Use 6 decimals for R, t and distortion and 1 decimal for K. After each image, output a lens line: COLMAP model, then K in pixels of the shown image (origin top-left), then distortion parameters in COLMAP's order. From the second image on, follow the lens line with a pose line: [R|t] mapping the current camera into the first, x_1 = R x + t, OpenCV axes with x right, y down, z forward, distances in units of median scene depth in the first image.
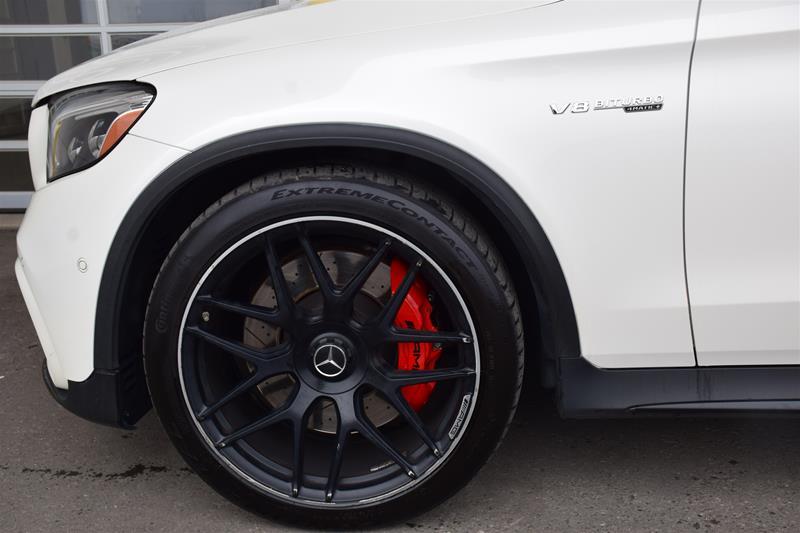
lens RADIAL K [[924.4, 0, 400.0], [0, 924.4, 266.5], [0, 0, 1]] dist [0.016249, 0.010479]
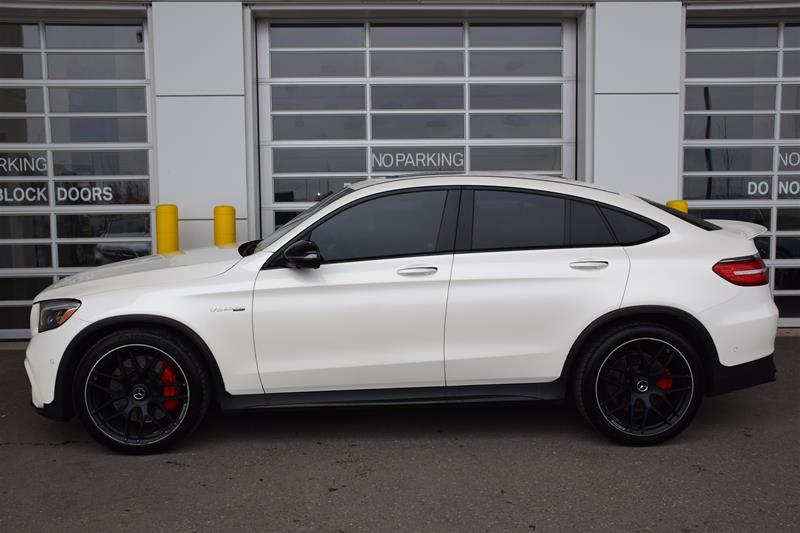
lens RADIAL K [[768.4, 0, 400.0], [0, 768.4, 266.5], [0, 0, 1]] dist [-0.081213, 0.215055]
pose [[0.990353, 0.006551, 0.138415, 0.404765], [0.014906, 0.988050, -0.153411, 0.087046], [-0.137766, 0.153995, 0.978420, -1.538261]]
